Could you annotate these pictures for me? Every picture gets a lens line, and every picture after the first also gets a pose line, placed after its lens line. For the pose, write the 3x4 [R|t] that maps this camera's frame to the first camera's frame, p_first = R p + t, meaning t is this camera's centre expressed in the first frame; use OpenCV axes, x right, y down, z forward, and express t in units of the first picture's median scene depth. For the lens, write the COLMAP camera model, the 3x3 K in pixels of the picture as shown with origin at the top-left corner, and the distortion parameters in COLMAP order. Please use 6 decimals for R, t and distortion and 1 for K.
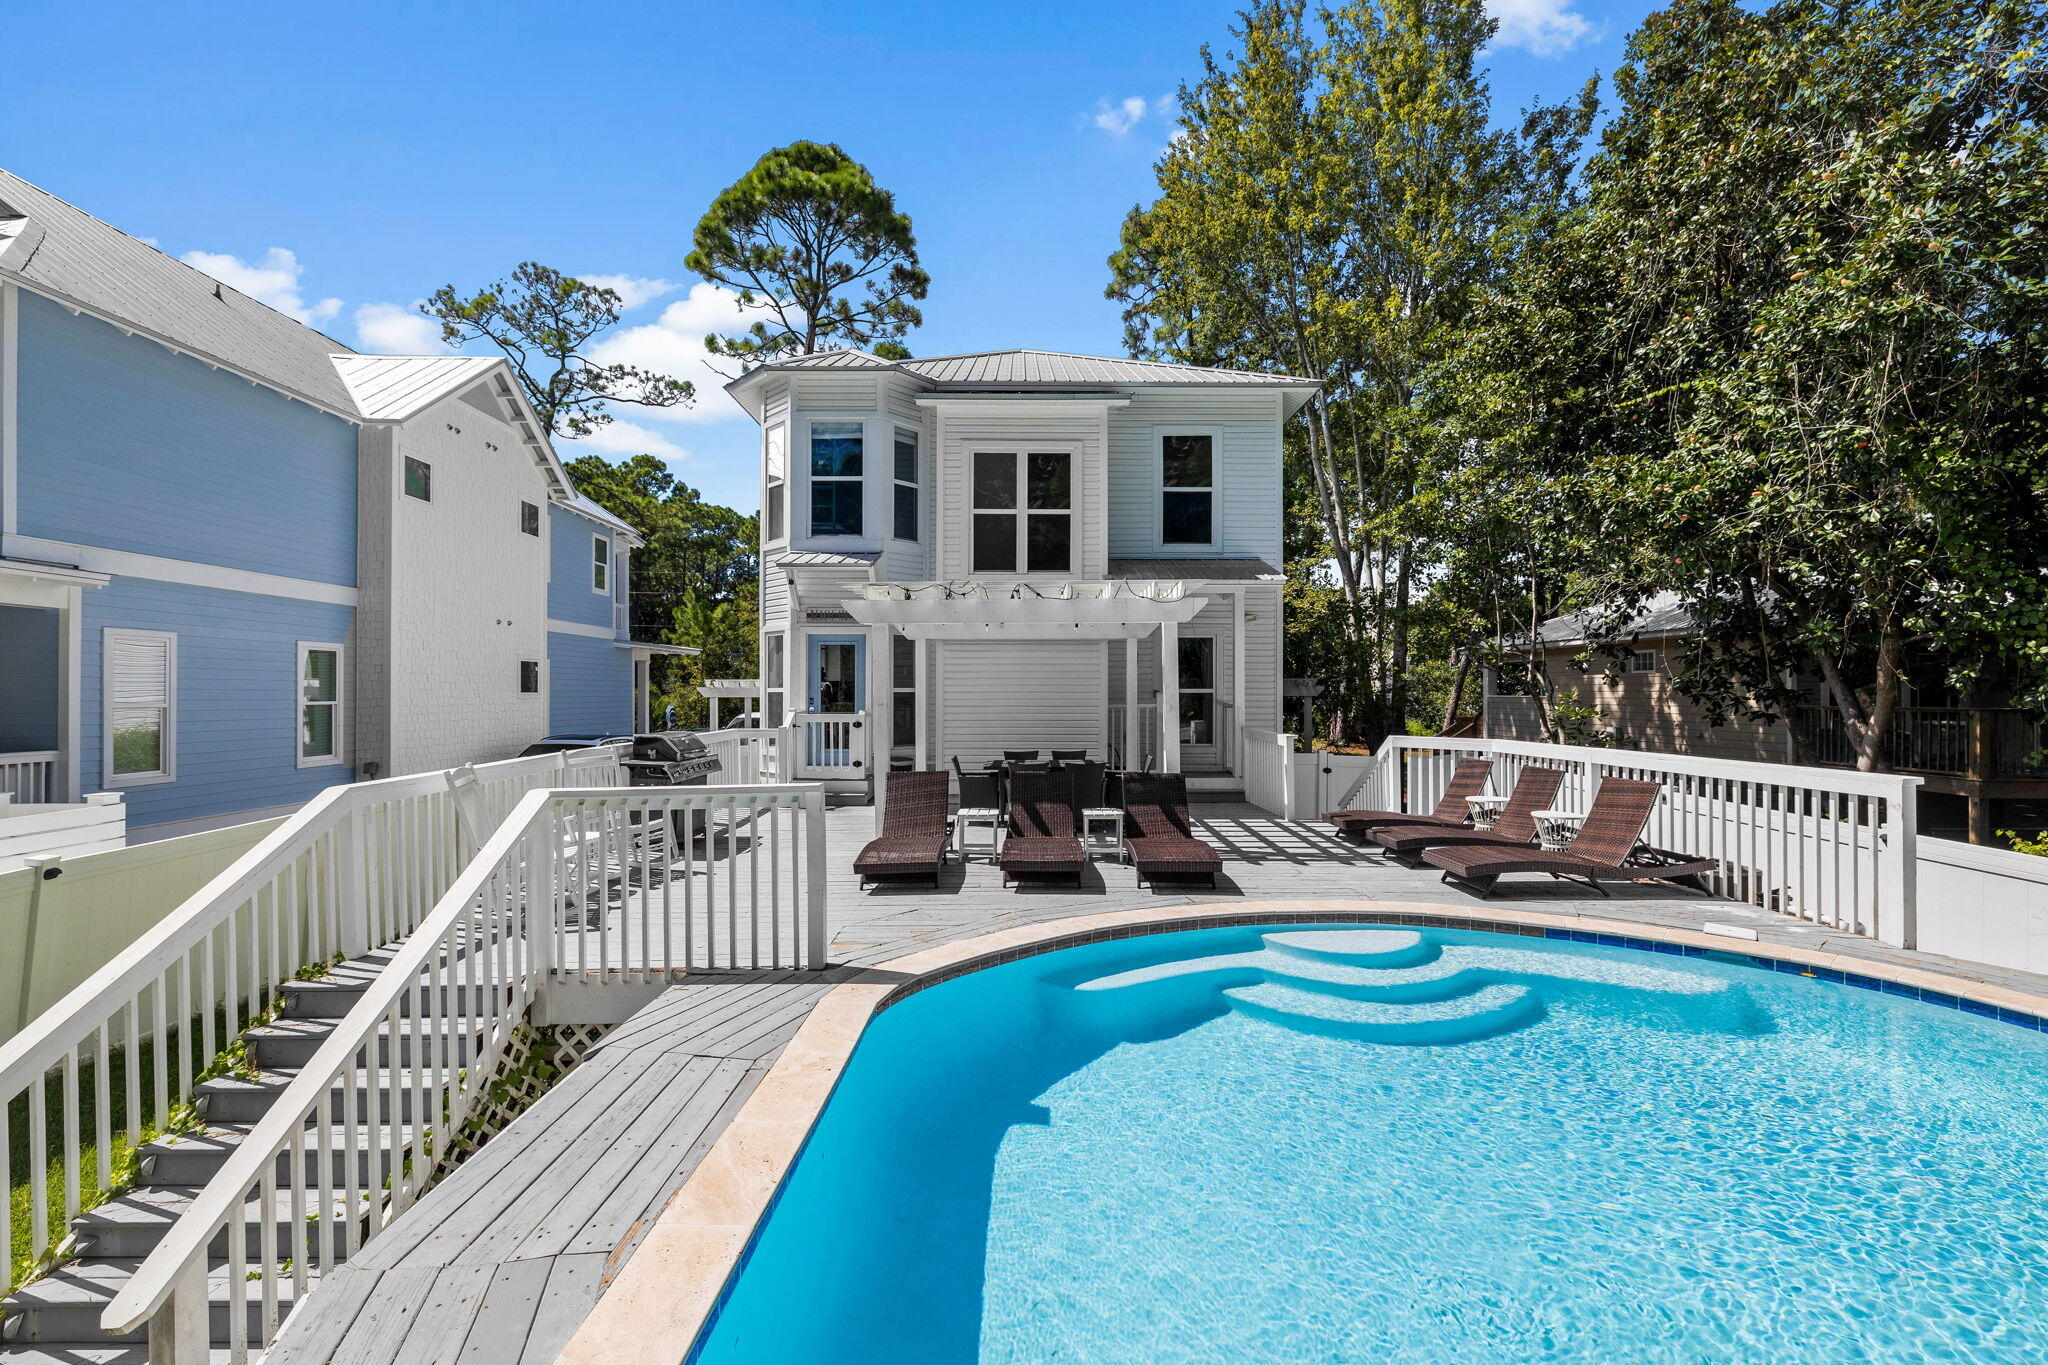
lens RADIAL K [[849.5, 0, 1026.6], [0, 849.5, 697.1], [0, 0, 1]] dist [-0.001973, -0.000748]
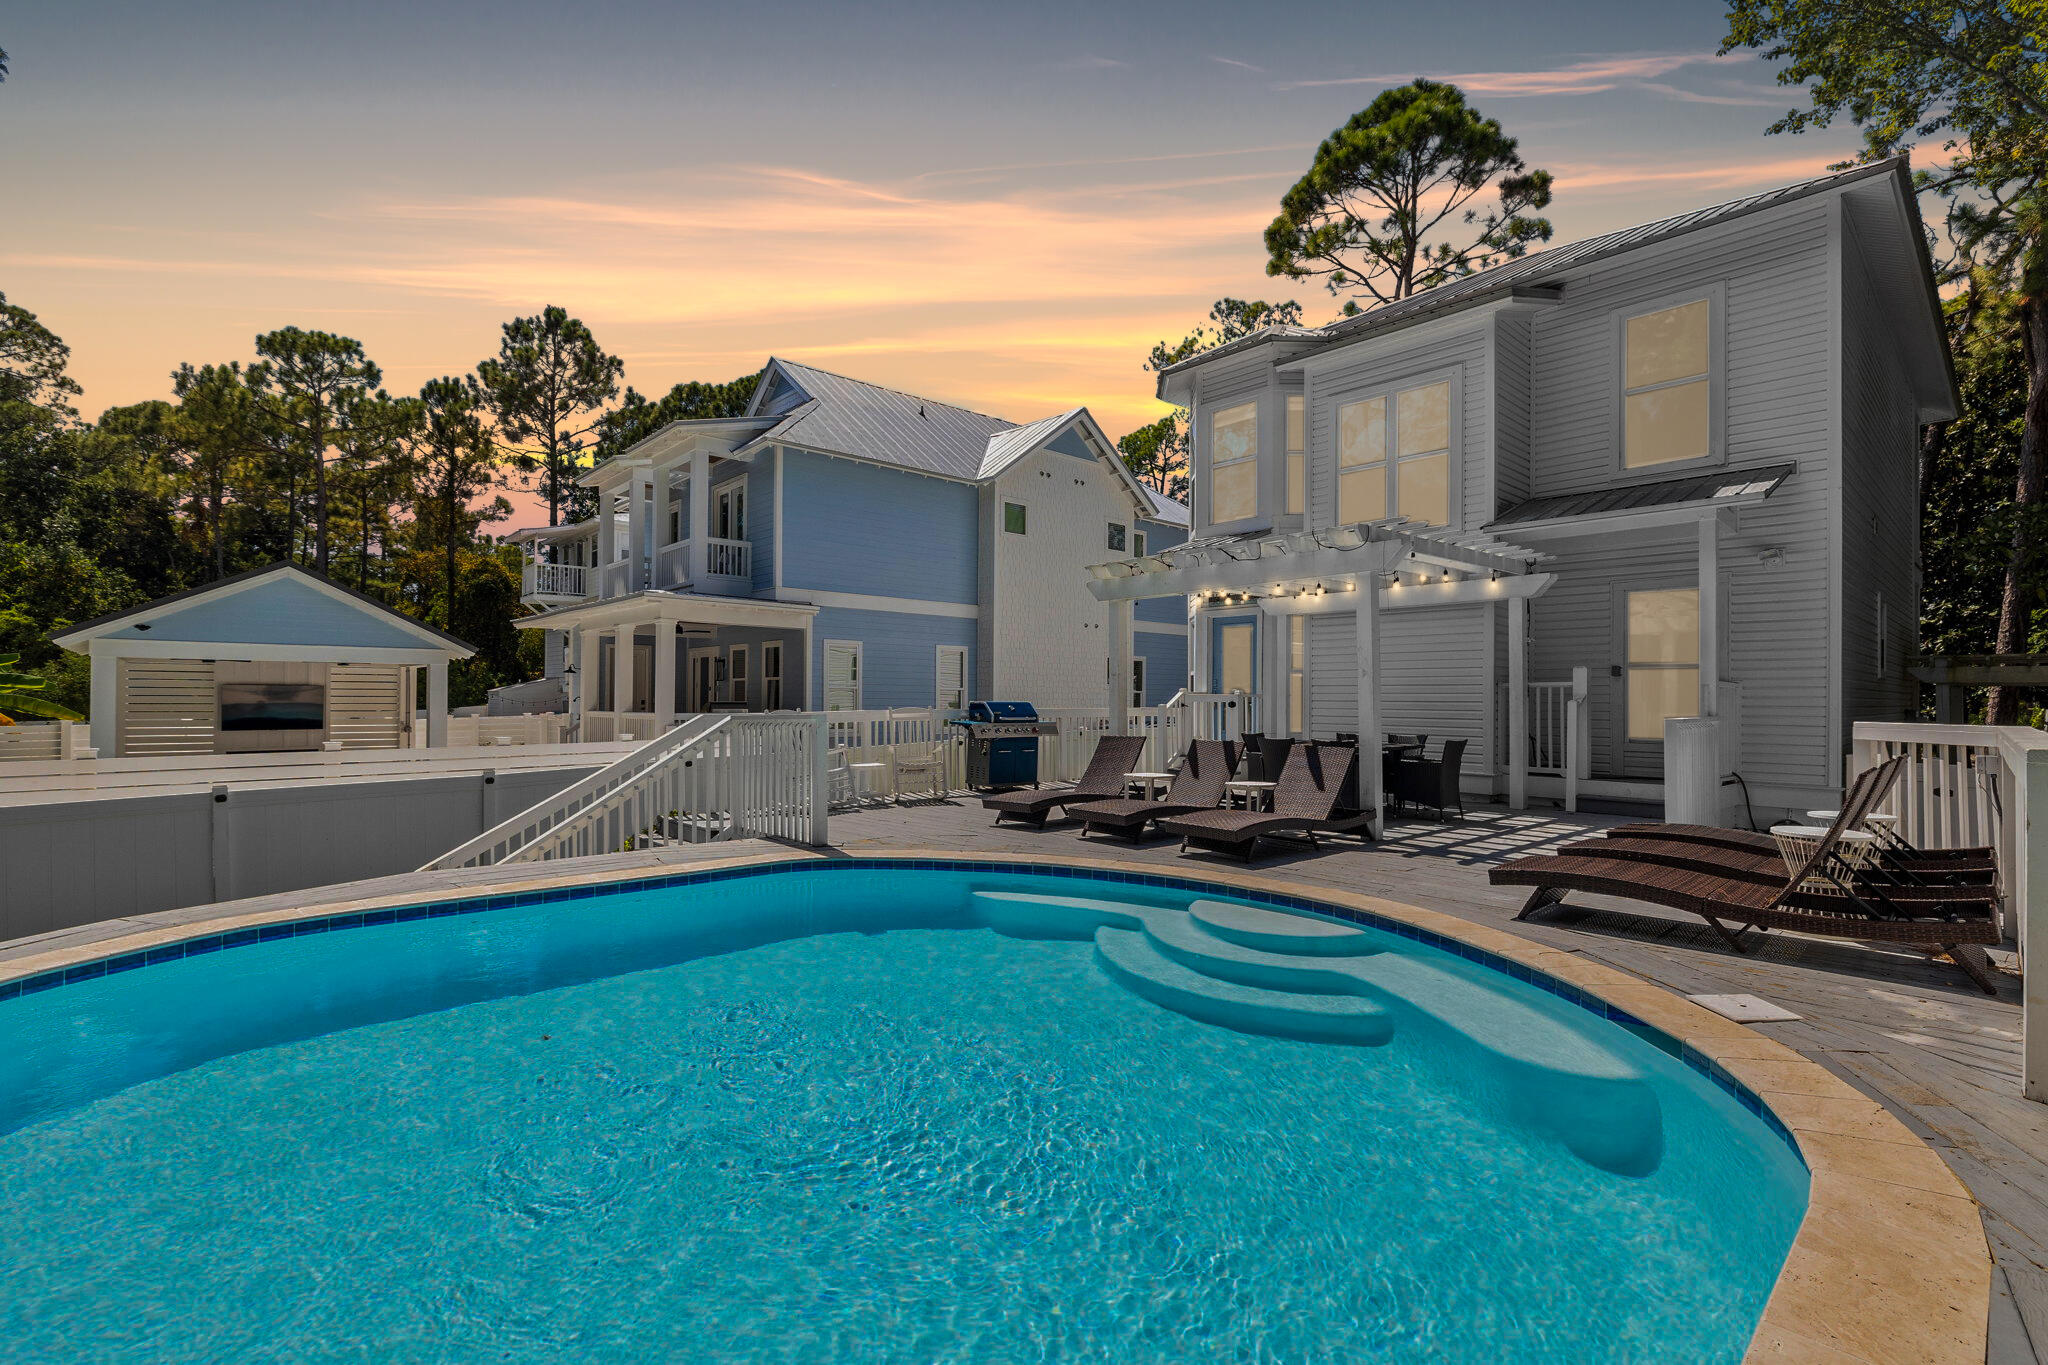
lens RADIAL K [[921.4, 0, 1029.3], [0, 921.4, 682.6], [0, 0, 1]] dist [0.013747, 0.000312]
pose [[0.670054, -0.008964, -0.742258, 0.232996], [-0.009616, 0.999738, -0.020754, 0.016365], [0.742250, 0.021044, 0.669792, 0.046176]]
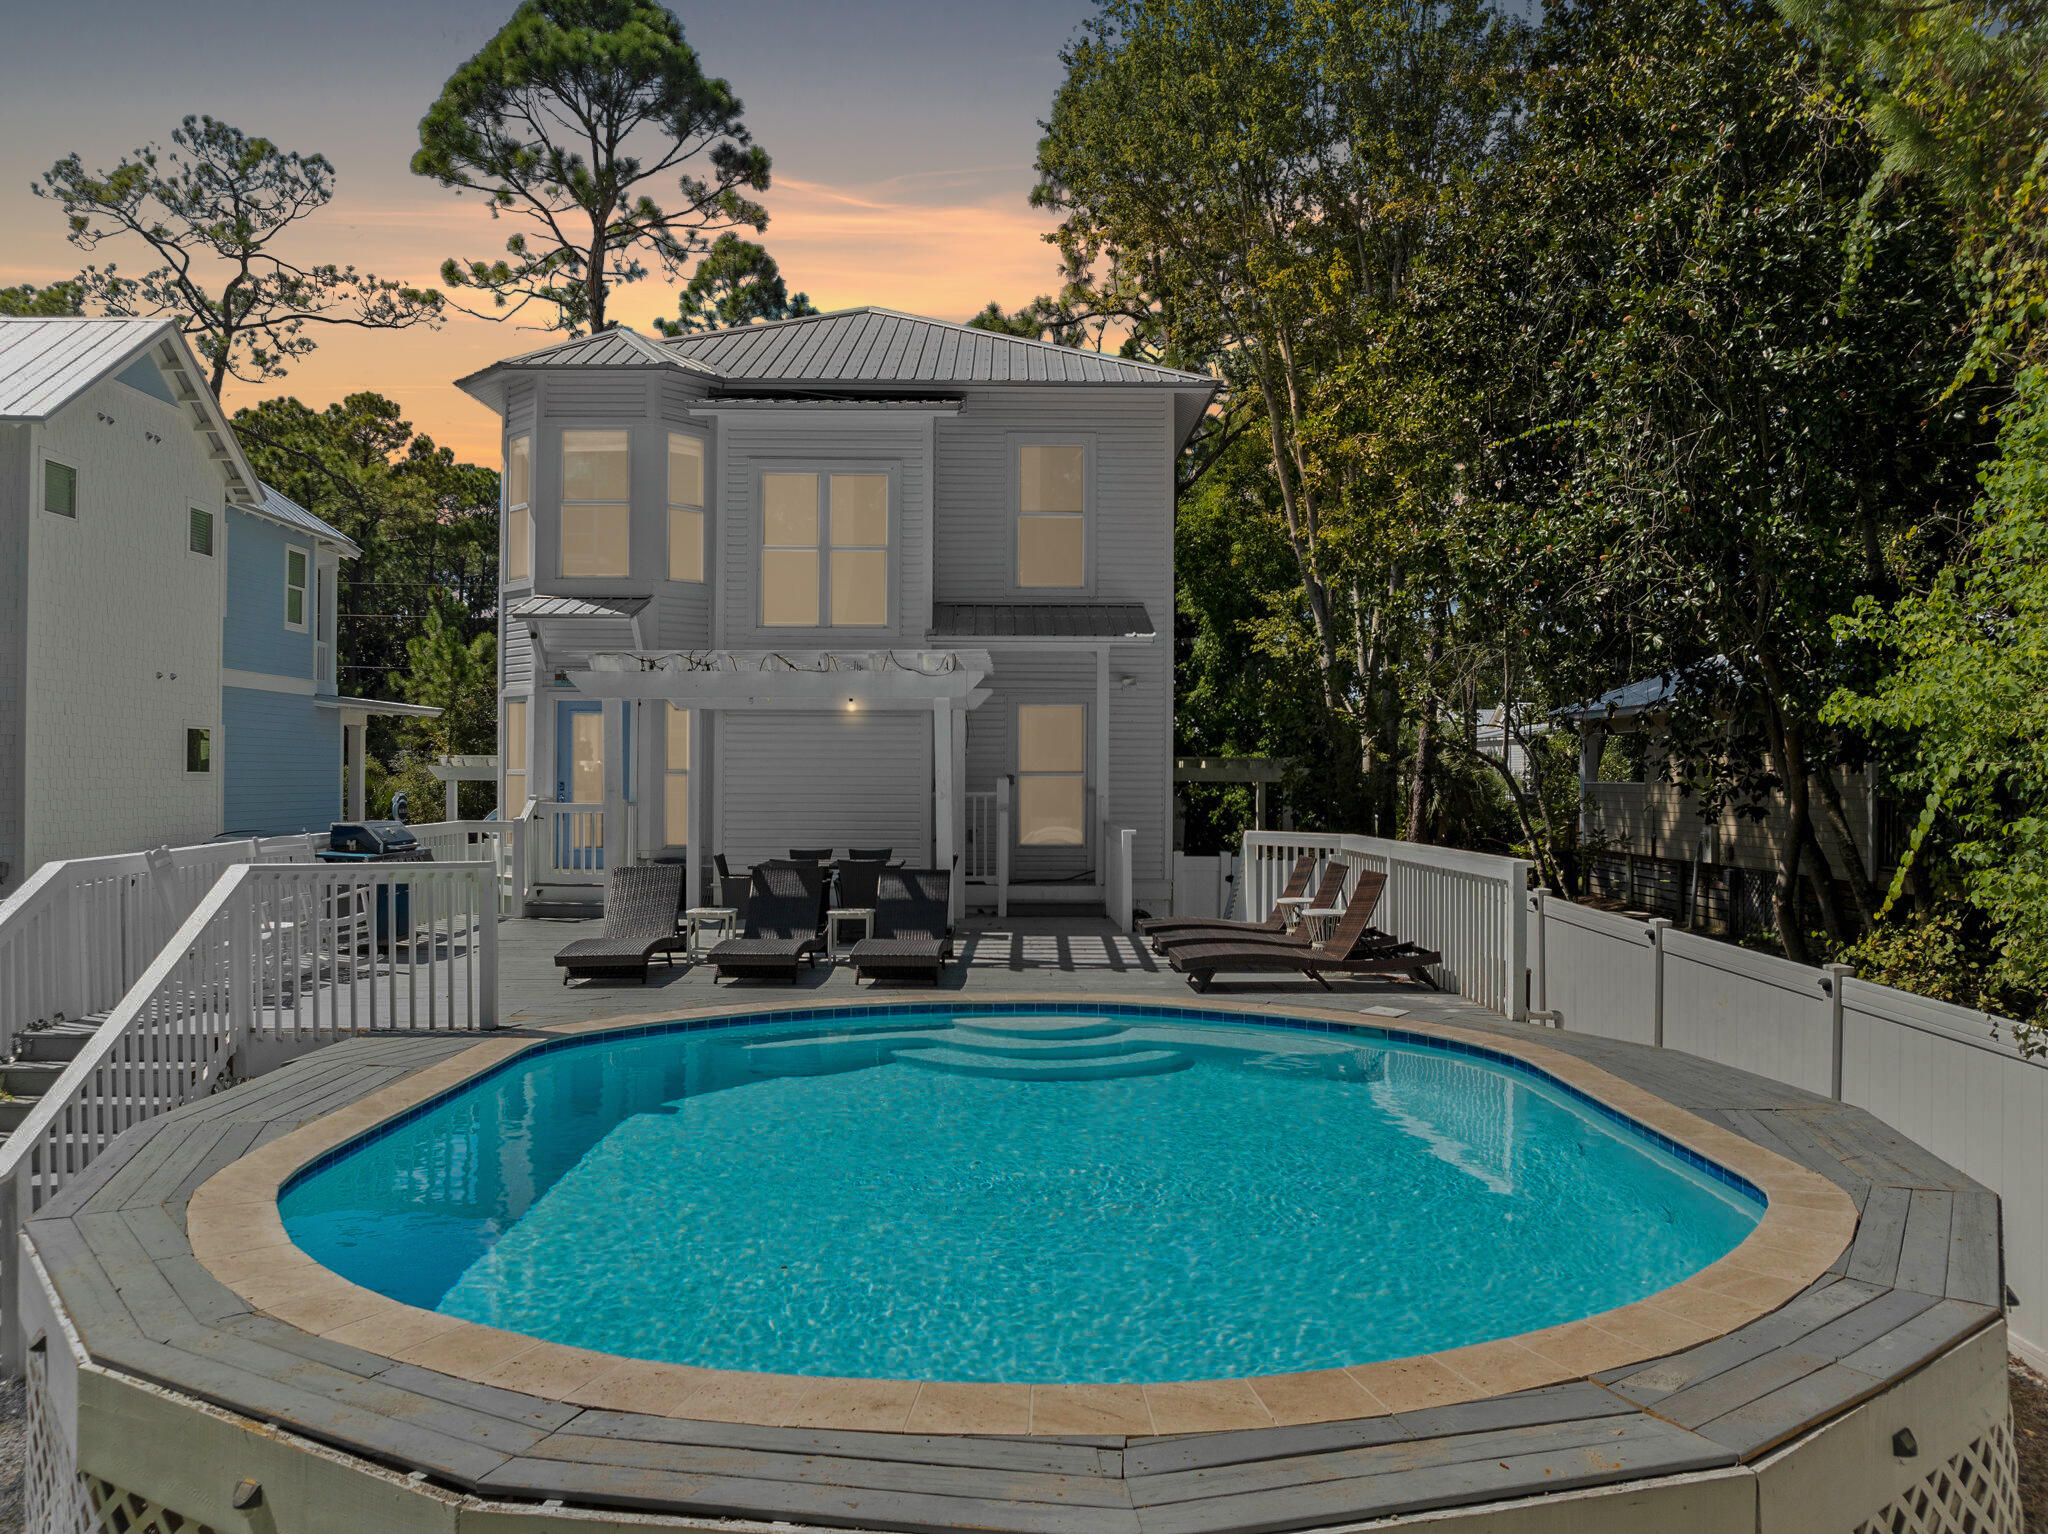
lens RADIAL K [[1450.1, 0, 1019.4], [0, 1450.1, 772.2], [0, 0, 1]] dist [-0.040850, 0.007525]
pose [[0.999983, 0.005000, 0.003049, 0.090337], [-0.004981, 0.999967, -0.006407, -0.000869], [-0.003081, 0.006392, 0.999975, -0.180985]]
